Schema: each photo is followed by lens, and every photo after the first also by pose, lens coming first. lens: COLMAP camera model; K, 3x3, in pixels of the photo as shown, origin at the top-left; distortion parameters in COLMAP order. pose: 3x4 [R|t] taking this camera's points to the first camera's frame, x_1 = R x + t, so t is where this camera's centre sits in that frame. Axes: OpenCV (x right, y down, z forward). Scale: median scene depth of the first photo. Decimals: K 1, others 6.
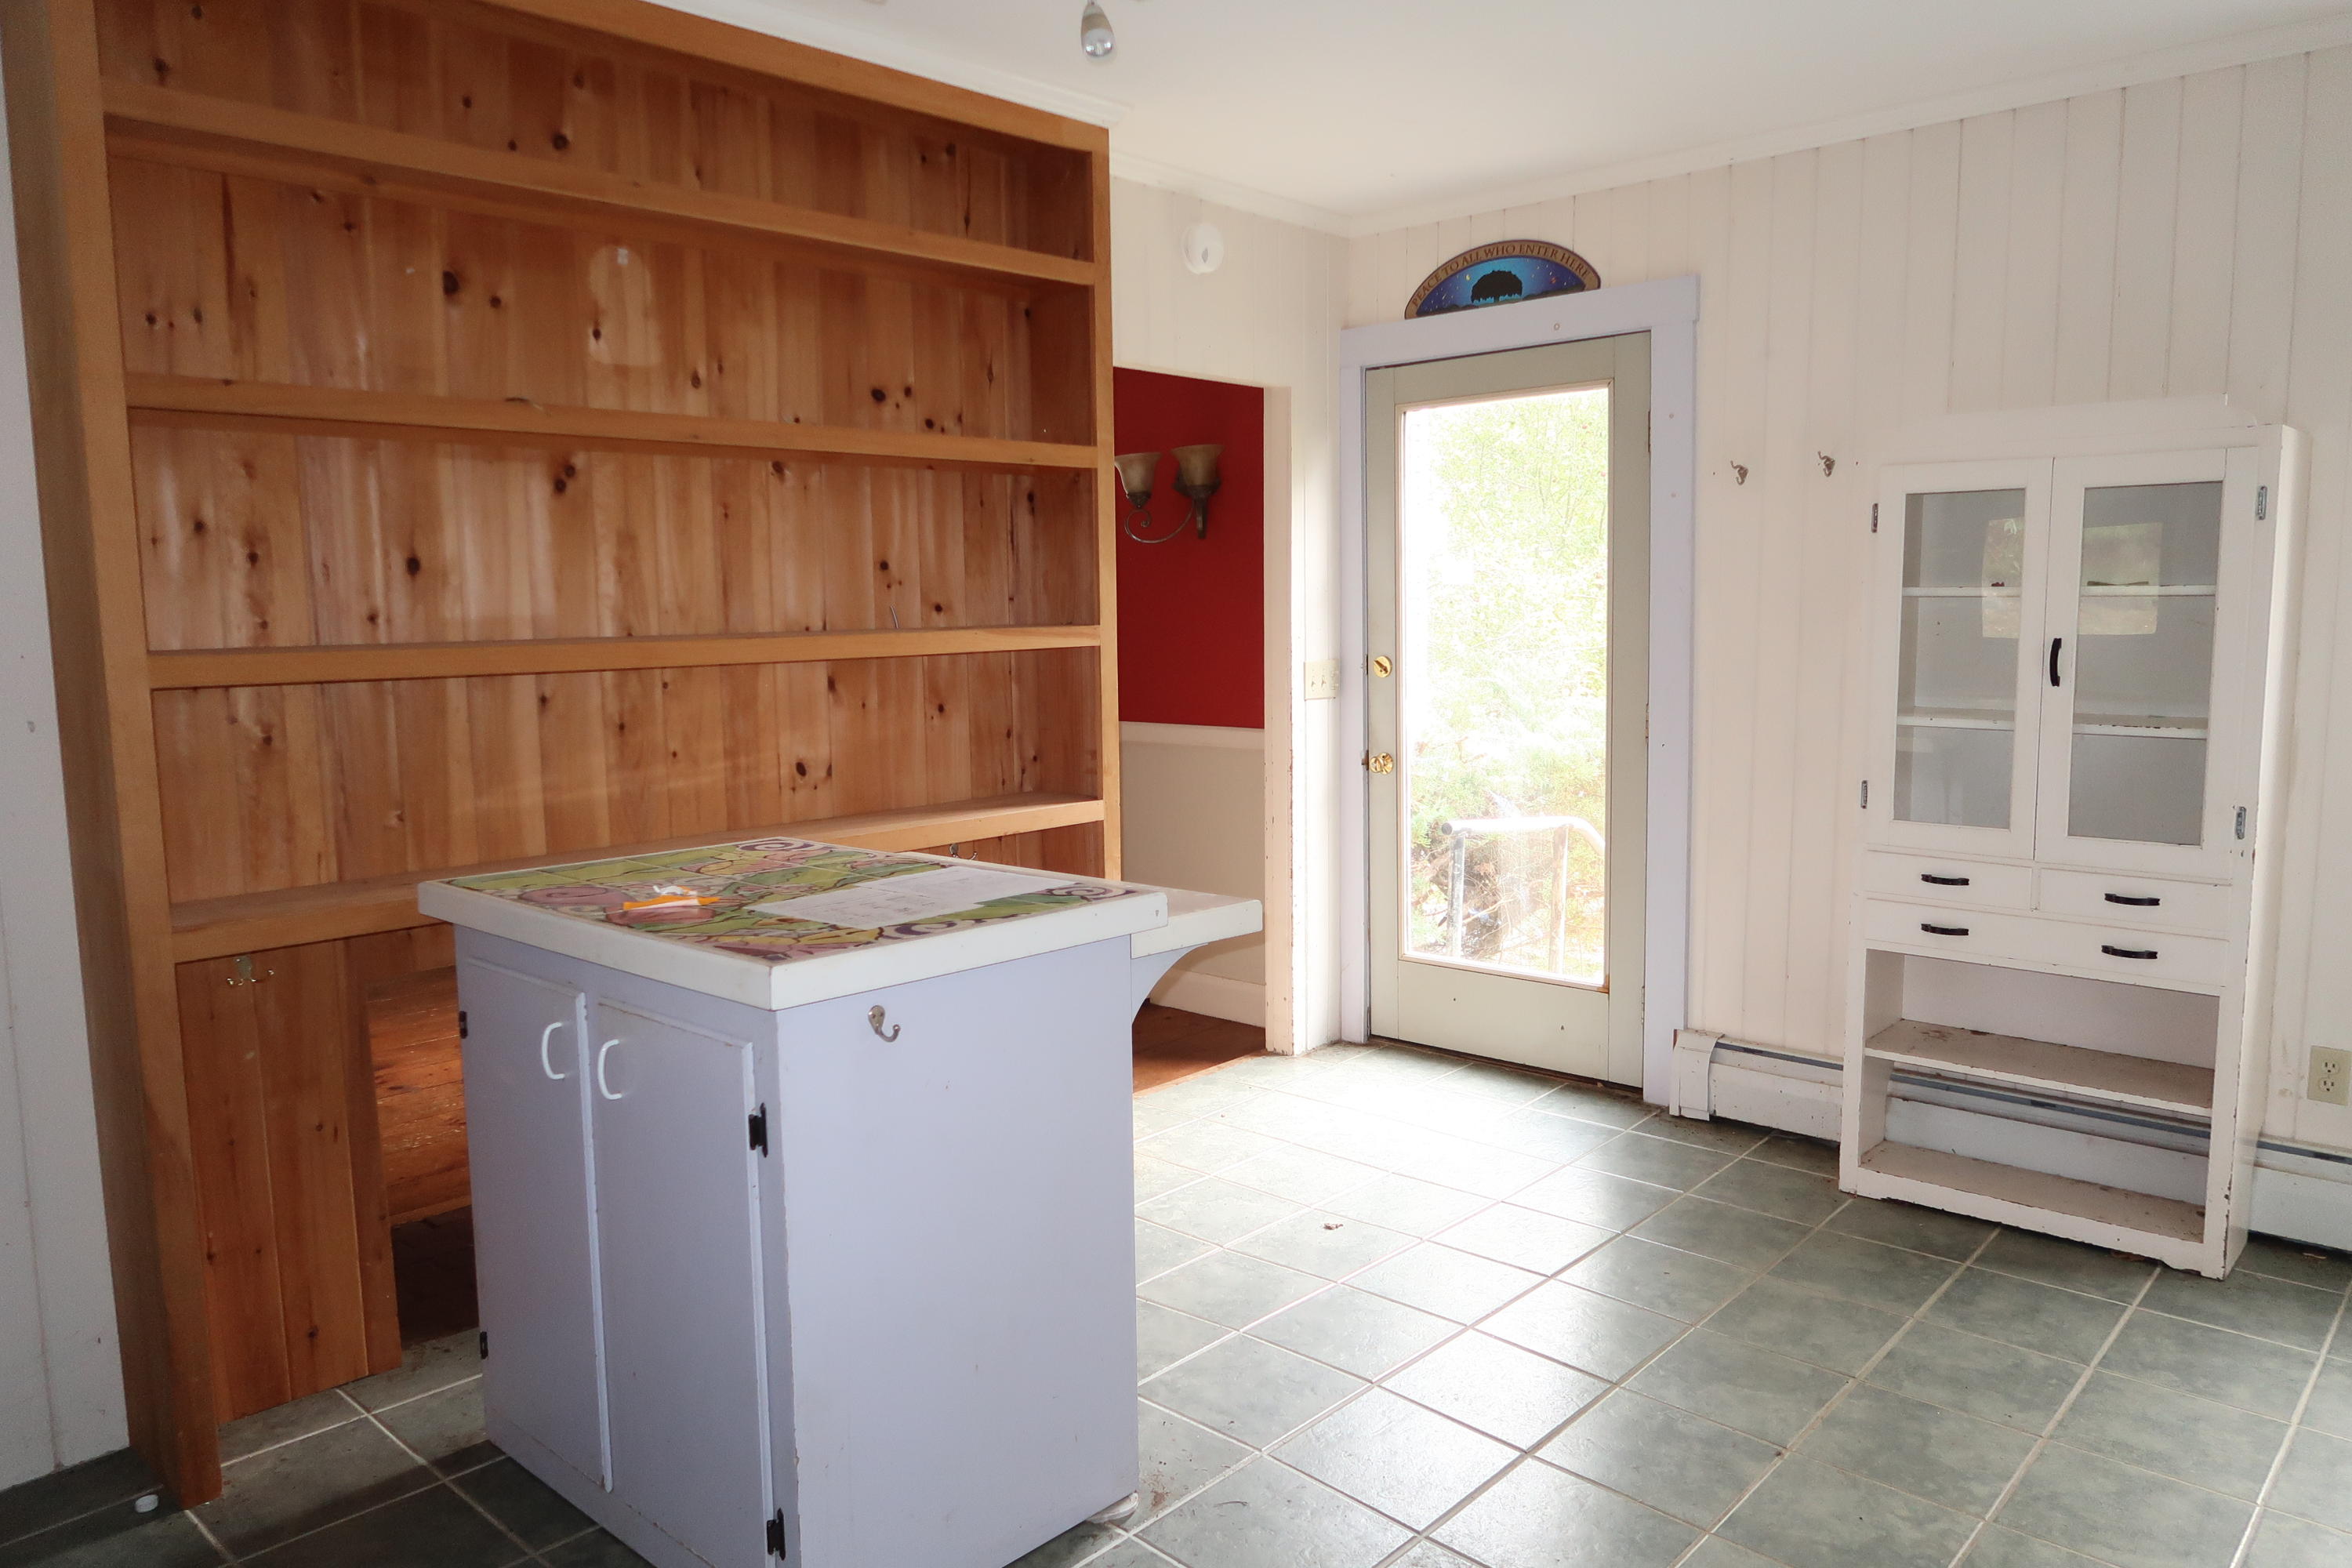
lens RADIAL K [[1602.7, 0, 1182.7], [0, 1602.7, 787.3], [0, 0, 1]] dist [-0.029056, 0.014179]
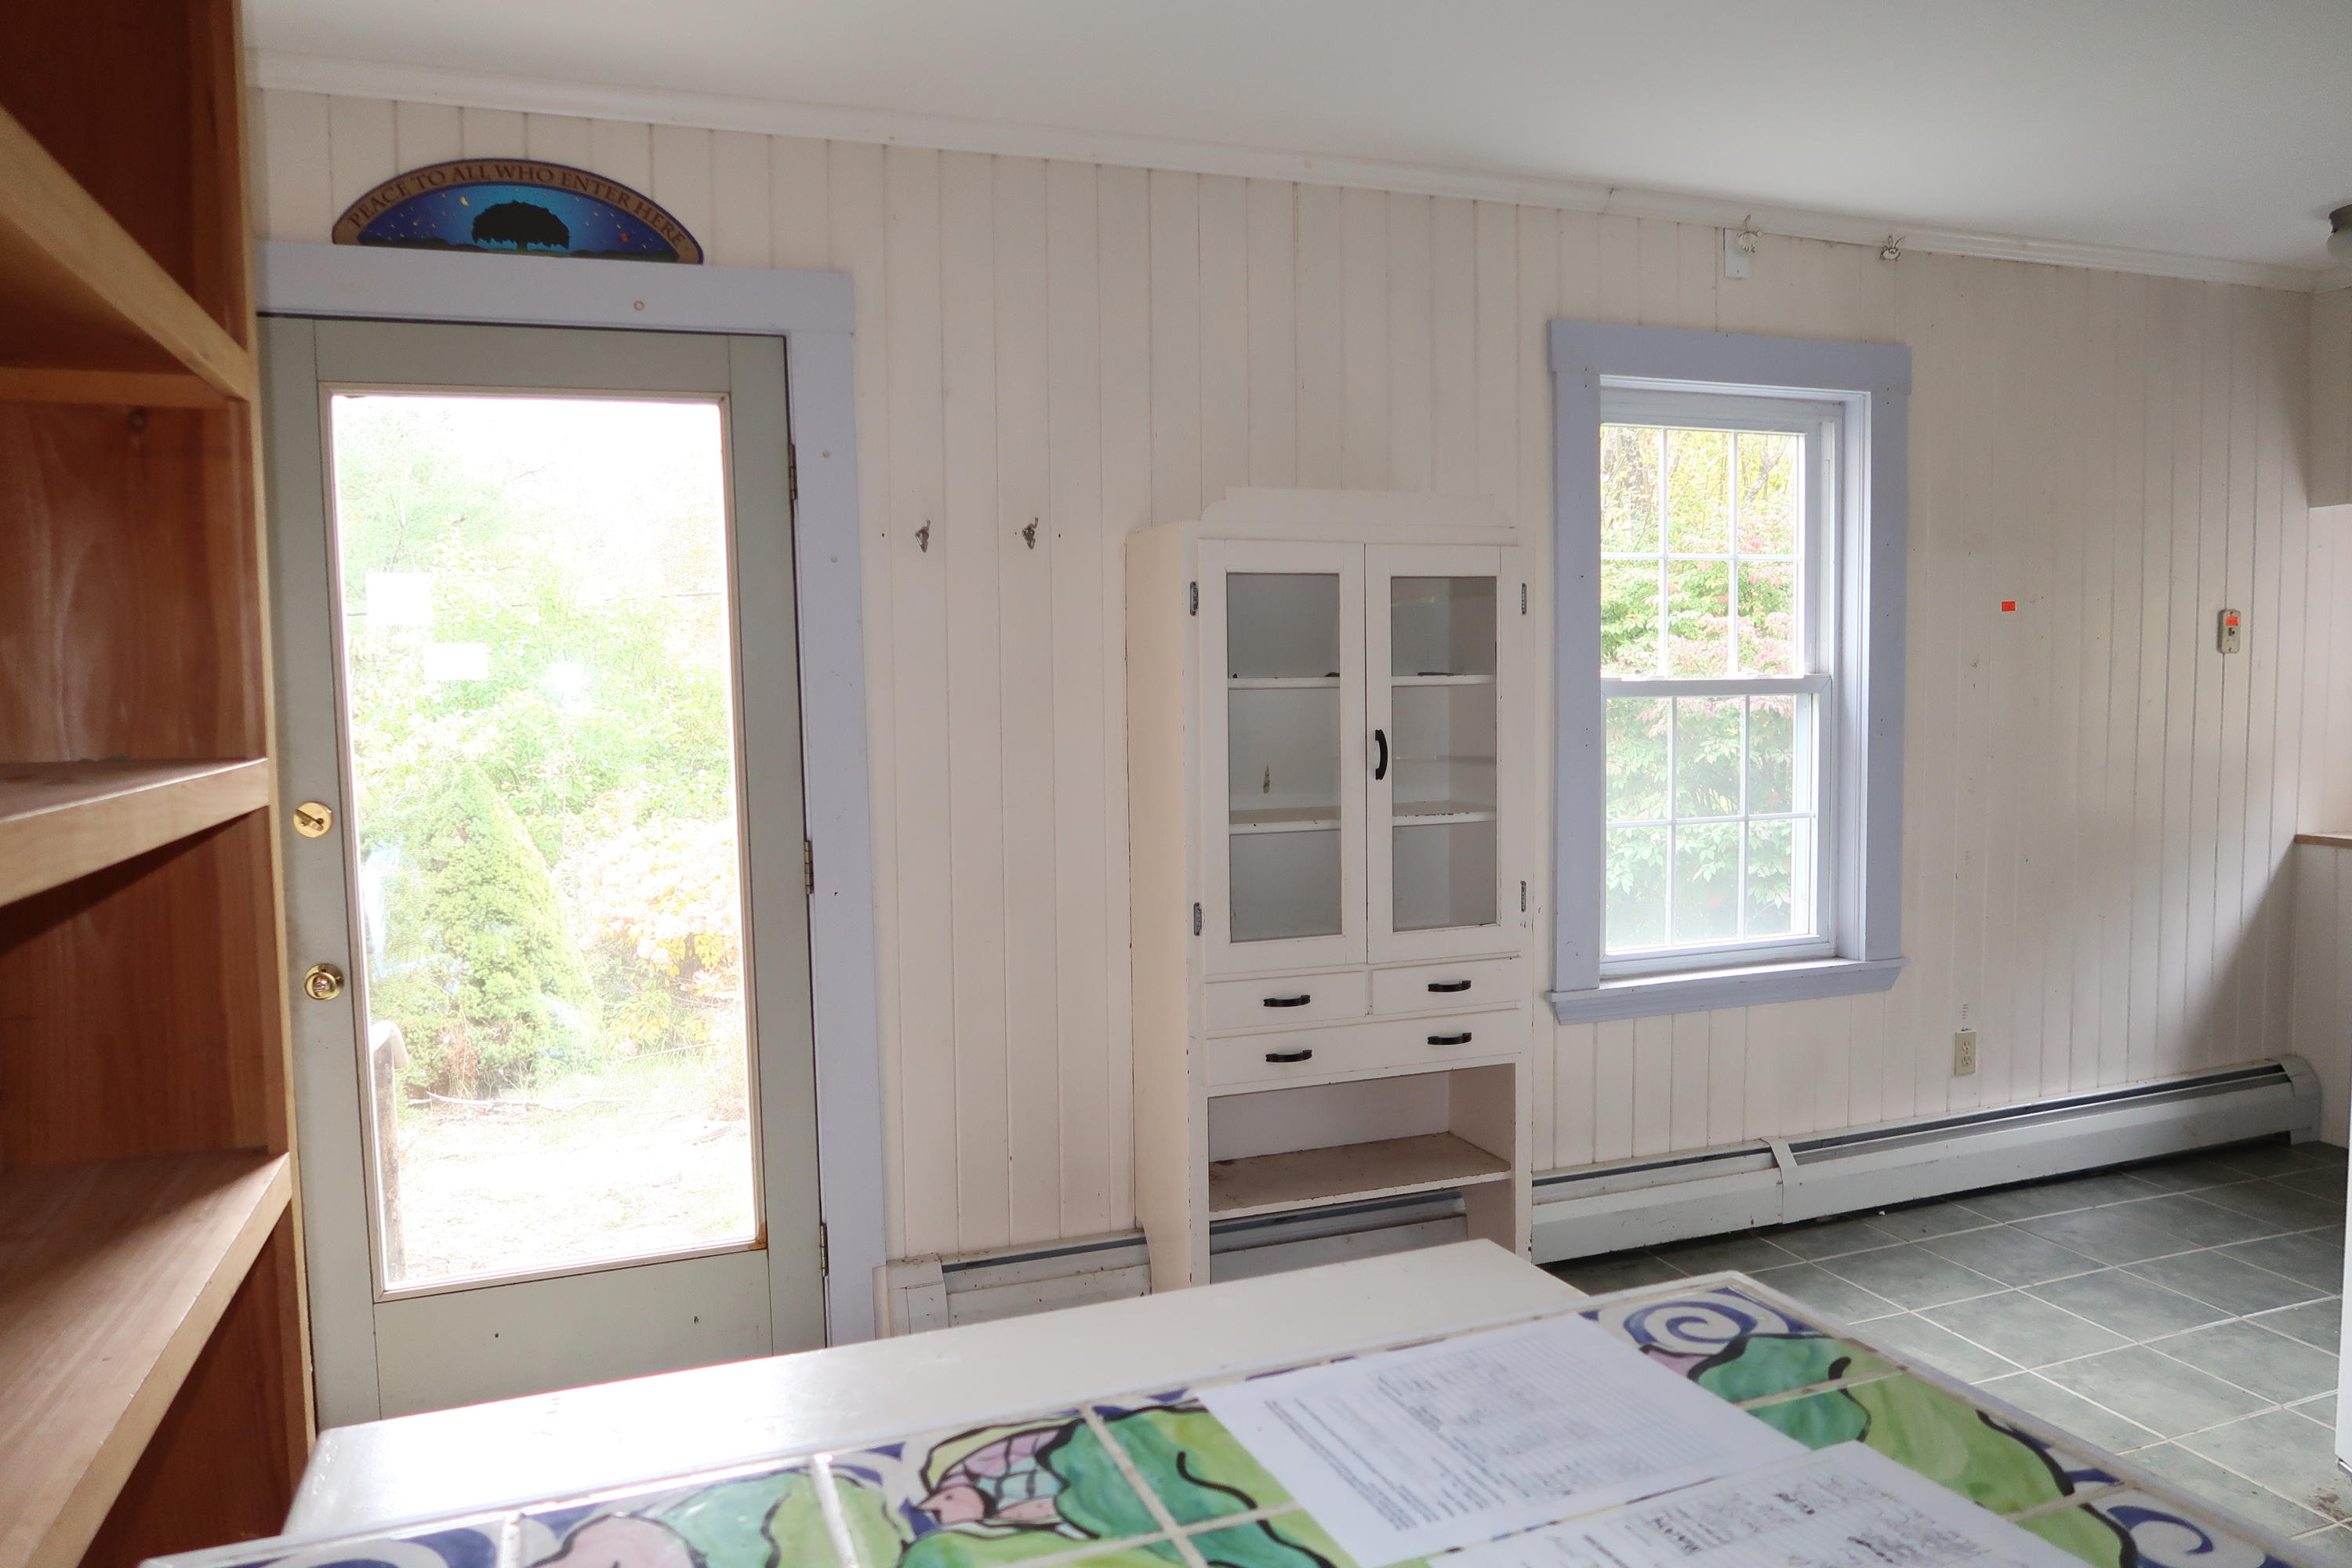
lens RADIAL K [[1602.7, 0, 1174.7], [0, 1602.7, 776.1], [0, 0, 1]] dist [-0.029056, 0.014179]
pose [[0.458736, -0.047603, 0.887296, -0.333237], [0.116351, 0.993184, -0.006870, -0.066438], [-0.880922, 0.106390, 0.461149, 0.599844]]
